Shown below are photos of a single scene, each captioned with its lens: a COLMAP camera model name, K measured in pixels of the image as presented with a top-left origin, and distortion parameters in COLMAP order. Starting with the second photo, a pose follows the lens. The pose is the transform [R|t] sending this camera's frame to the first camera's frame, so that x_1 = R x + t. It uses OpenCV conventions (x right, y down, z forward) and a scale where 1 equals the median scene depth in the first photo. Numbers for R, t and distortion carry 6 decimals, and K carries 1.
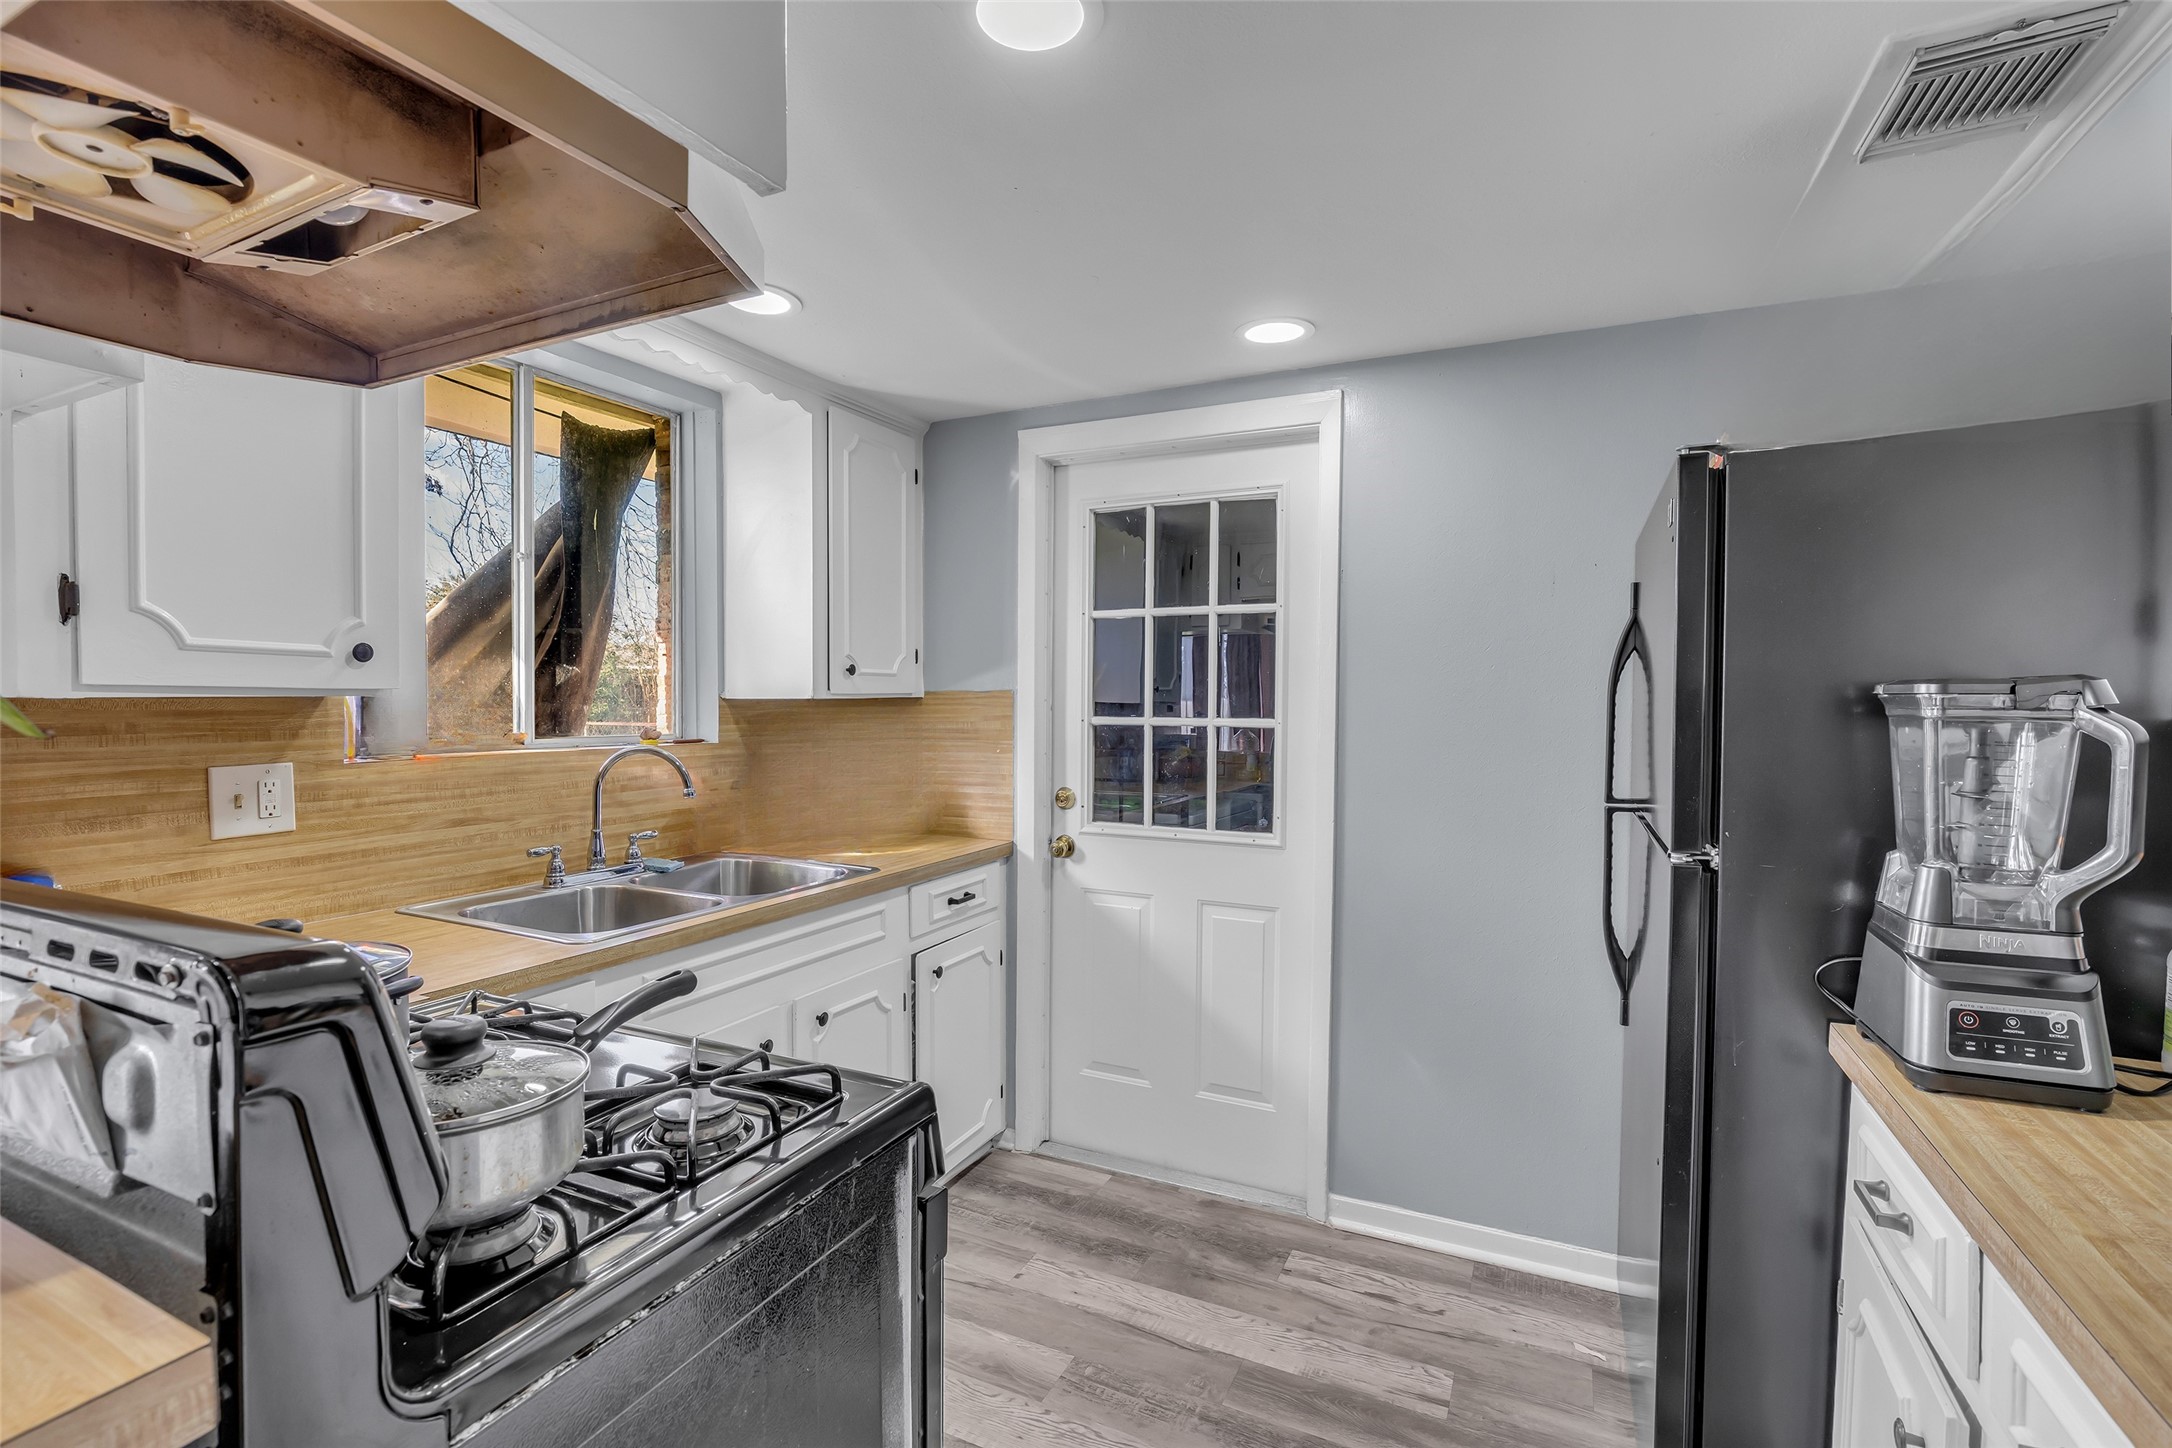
lens RADIAL K [[998.4, 0, 1058.2], [0, 998.4, 744.6], [0, 0, 1]] dist [-0.005188, -0.000354]
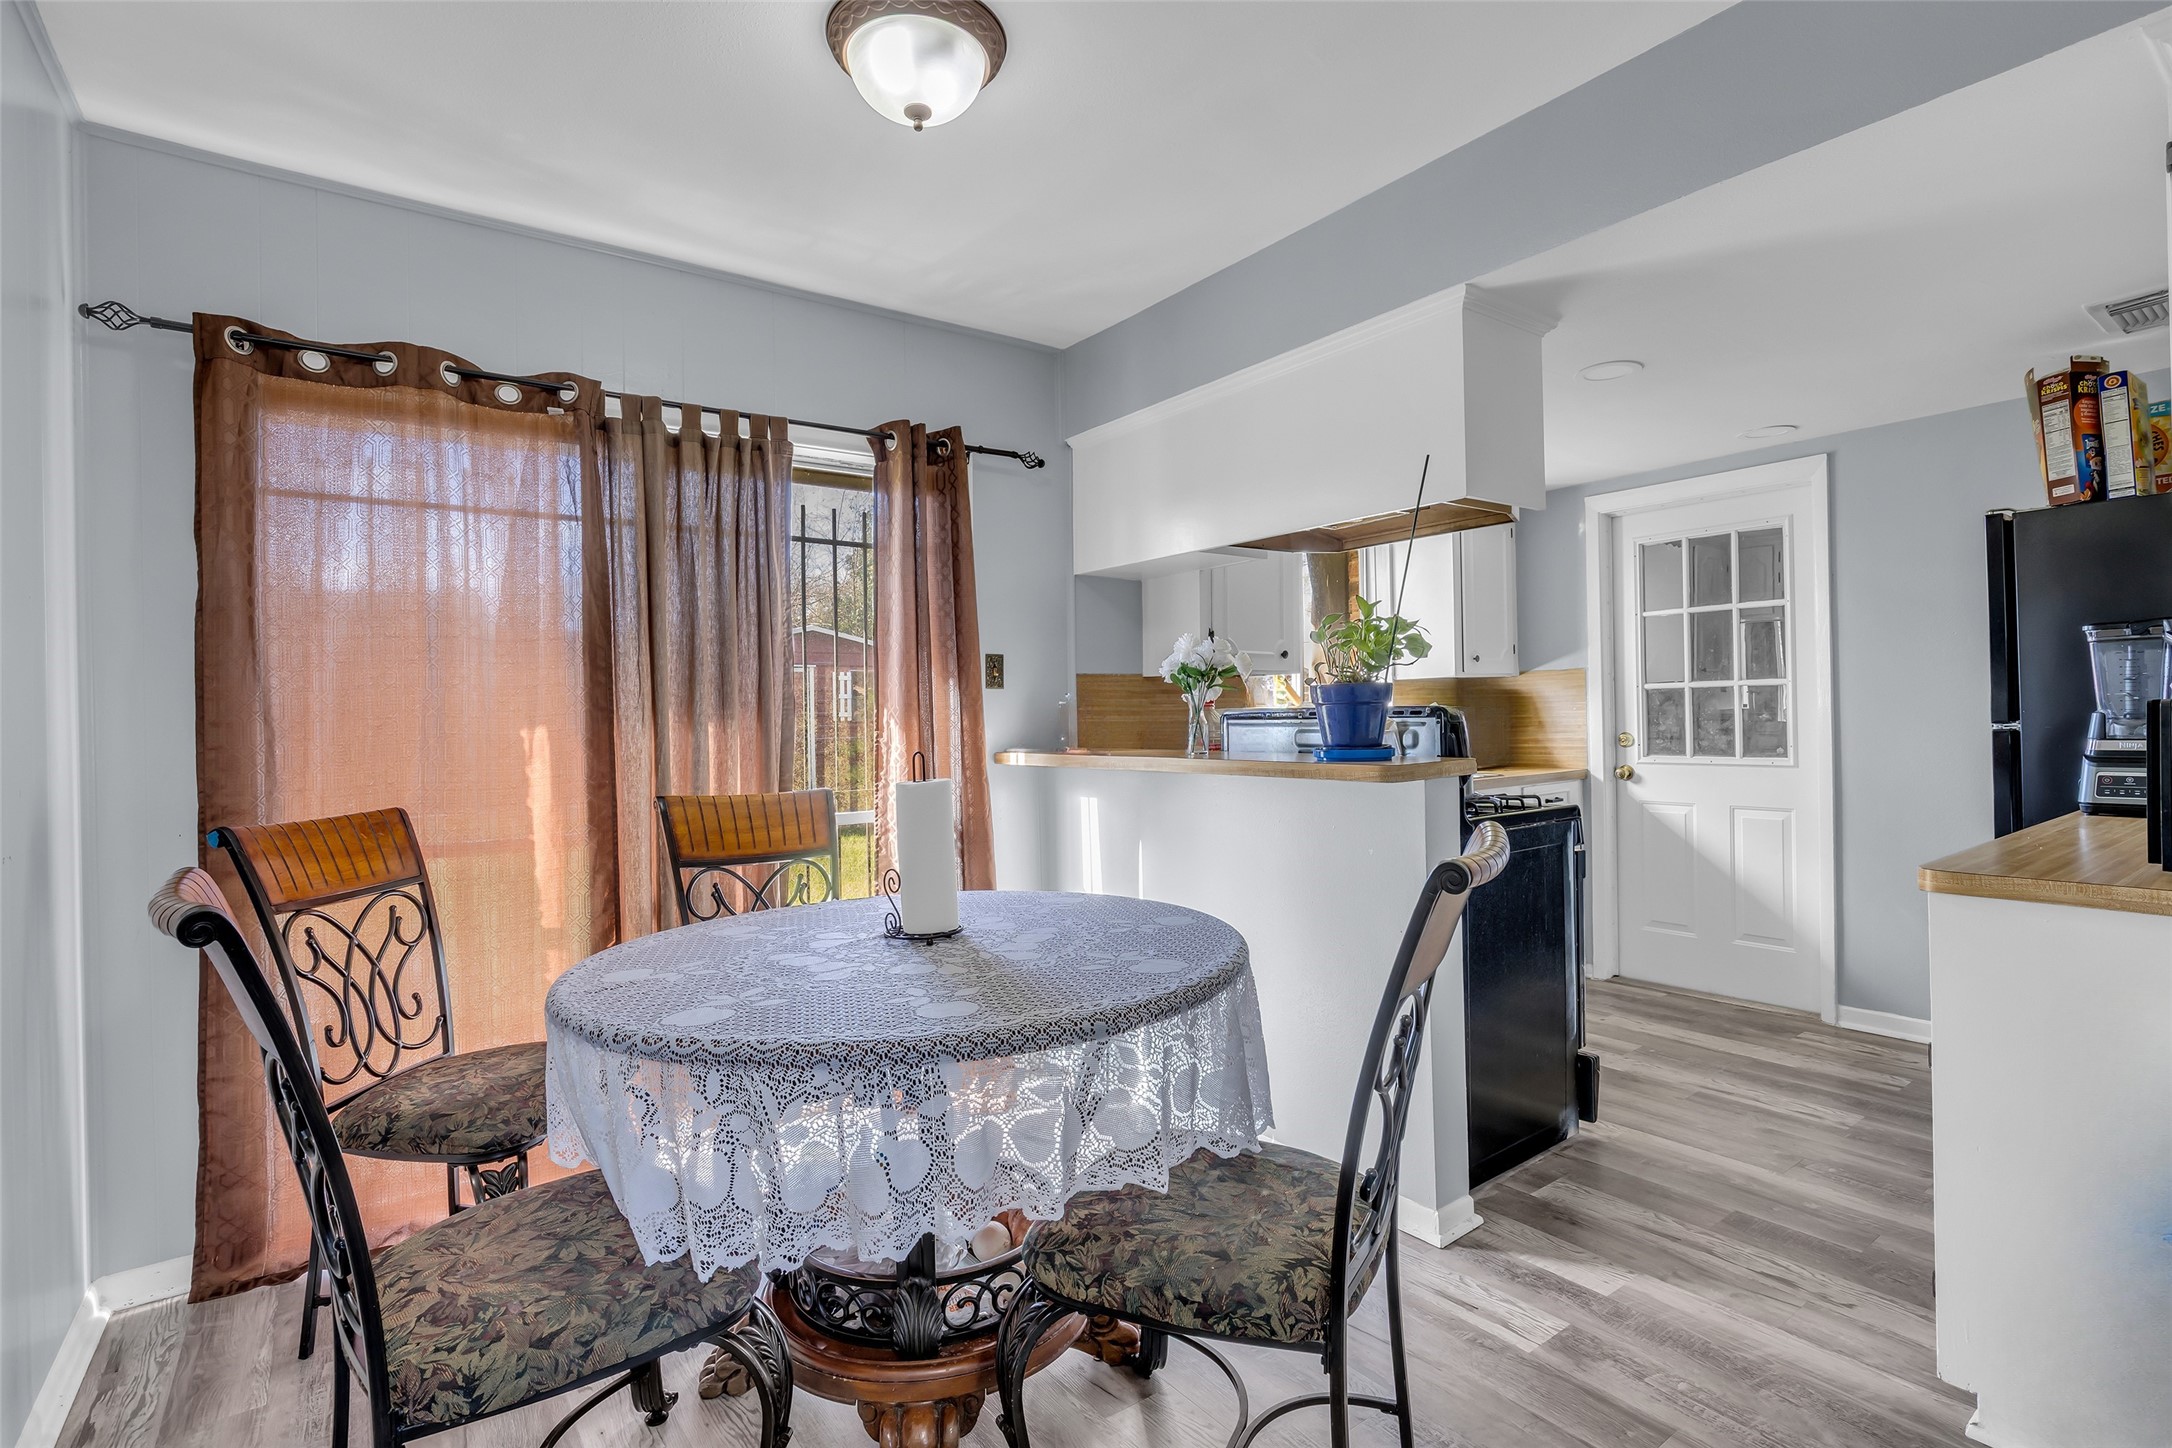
lens RADIAL K [[1034.3, 0, 1091.5], [0, 1034.3, 715.1], [0, 0, 1]] dist [-0.016085, -0.000115]
pose [[0.897122, -0.023070, -0.441179, -0.038888], [0.002939, 0.998925, -0.046261, 0.114539], [0.441772, 0.040205, 0.896226, -0.959624]]
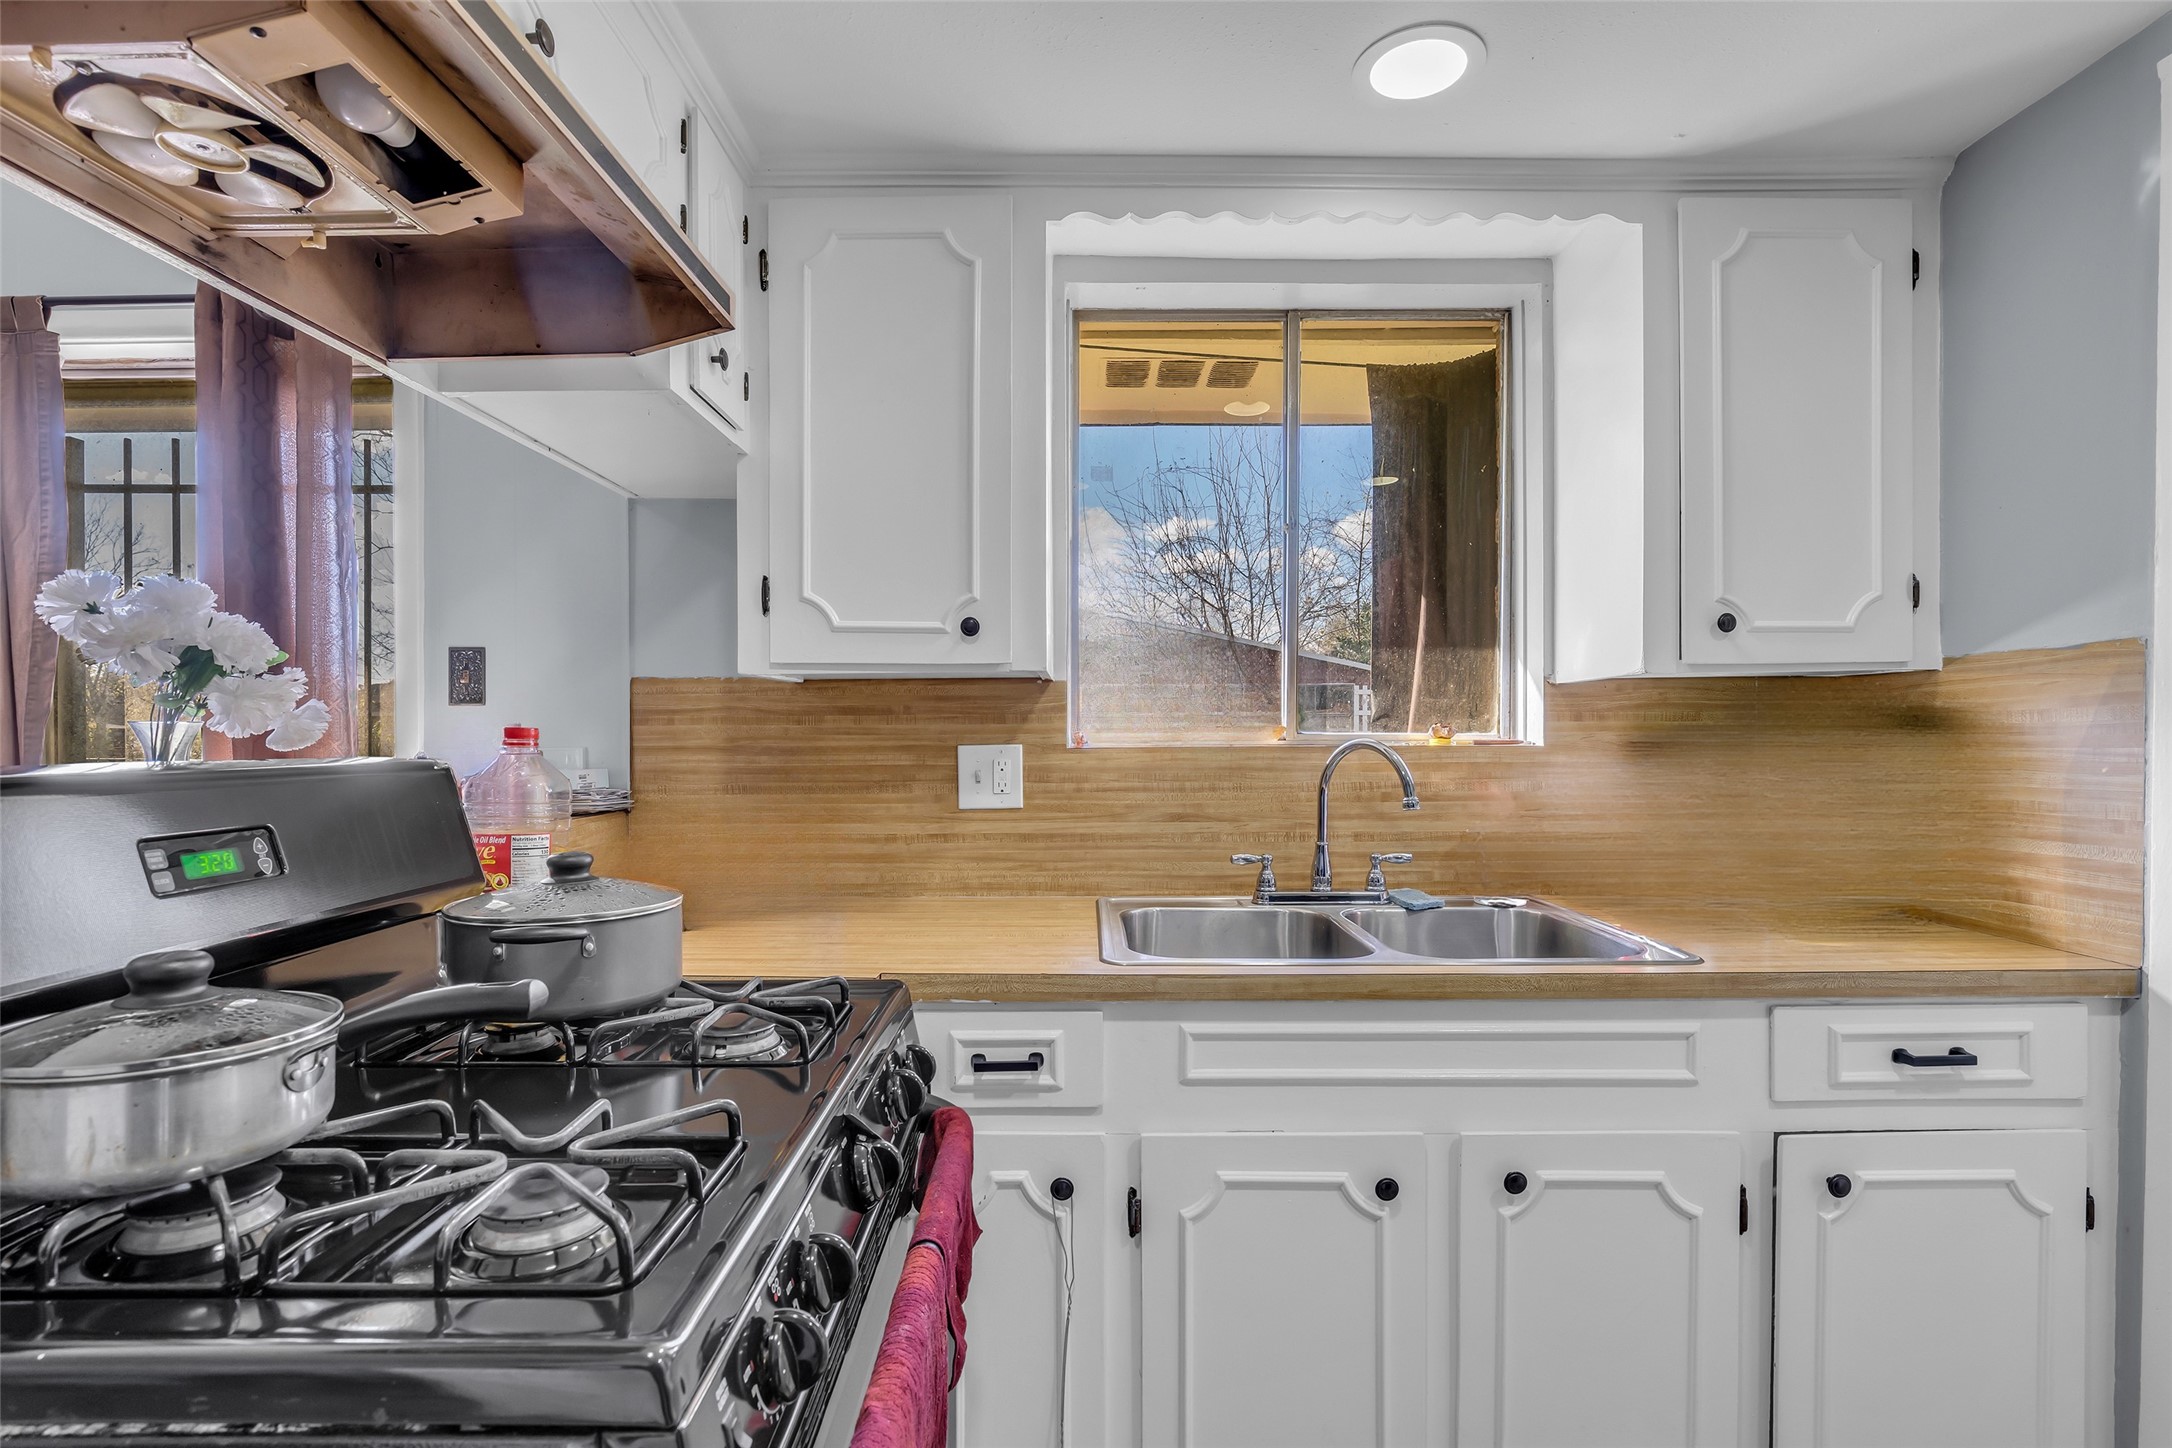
lens RADIAL K [[998.4, 0, 1058.2], [0, 998.4, 744.6], [0, 0, 1]] dist [-0.005188, -0.000354]
pose [[0.448939, 0.001923, -0.893560, 0.182132], [-0.039475, 0.999064, -0.017683, 0.030389], [0.892690, 0.043212, 0.448595, 0.469309]]
